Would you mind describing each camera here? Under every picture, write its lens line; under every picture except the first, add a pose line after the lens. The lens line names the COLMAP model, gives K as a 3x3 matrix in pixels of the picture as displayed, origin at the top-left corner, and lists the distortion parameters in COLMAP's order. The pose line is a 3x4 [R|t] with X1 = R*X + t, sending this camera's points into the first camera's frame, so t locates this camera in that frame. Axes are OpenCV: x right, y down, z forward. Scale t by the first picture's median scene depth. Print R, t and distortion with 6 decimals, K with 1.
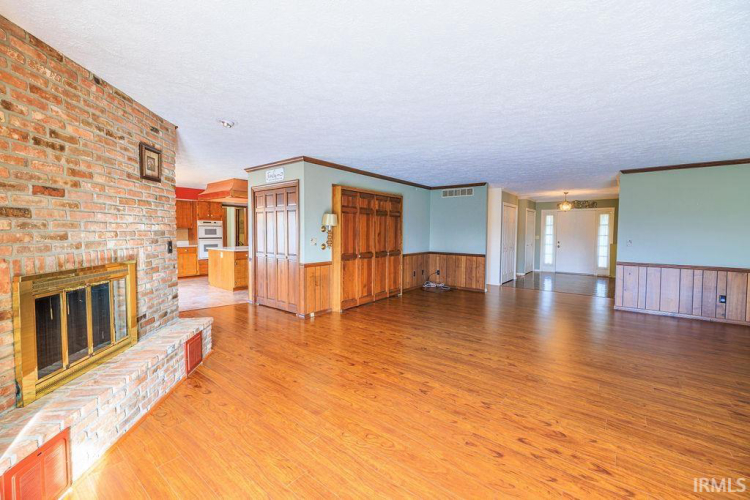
lens RADIAL K [[312.0, 0, 374.8], [0, 312.0, 245.0], [0, 0, 1]] dist [0.001218, 0.000105]
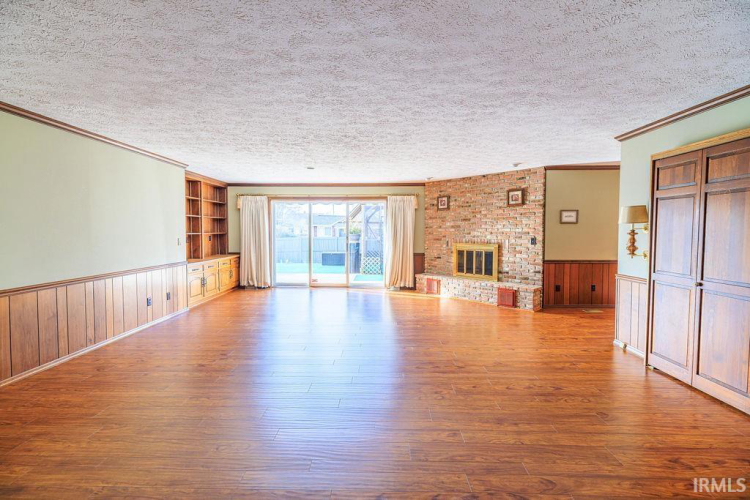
lens RADIAL K [[317.2, 0, 375.5], [0, 317.2, 244.4], [0, 0, 1]] dist [0.000453, 0.000061]
pose [[-0.791087, 0.019027, -0.611408, 0.979839], [-0.033386, 0.996683, 0.074214, -0.069289], [0.610792, 0.079122, -0.787828, 1.667068]]
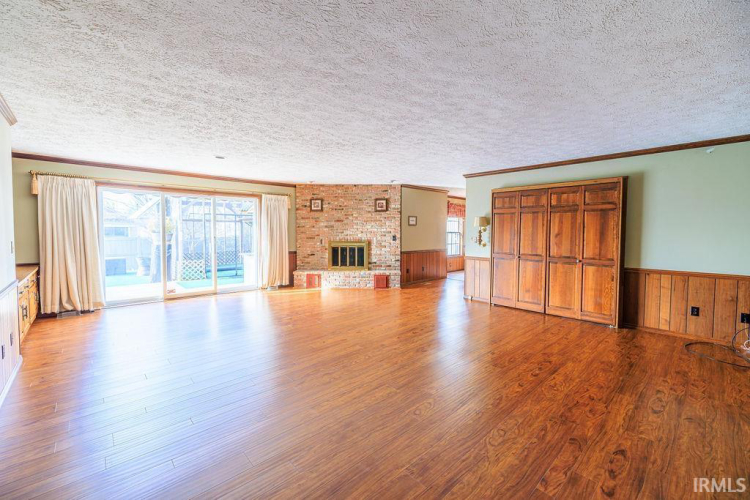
lens RADIAL K [[312.0, 0, 374.8], [0, 312.0, 245.0], [0, 0, 1]] dist [0.001218, 0.000105]
pose [[-0.145610, 0.037845, -0.988618, 1.499801], [-0.049613, 0.997732, 0.045501, -0.037290], [0.988097, 0.055674, -0.143402, 1.082414]]
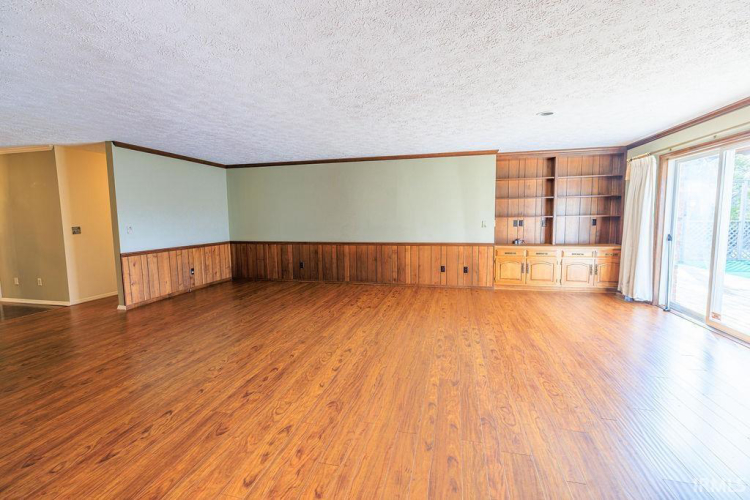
lens RADIAL K [[326.8, 0, 375.0], [0, 326.8, 250.0], [0, 0, 1]] dist [-0.002456, -0.000021]
pose [[-0.424691, -0.095726, 0.900263, -0.432945], [0.048176, 0.990596, 0.128058, -0.050393], [-0.904056, 0.097756, -0.416085, 1.162463]]
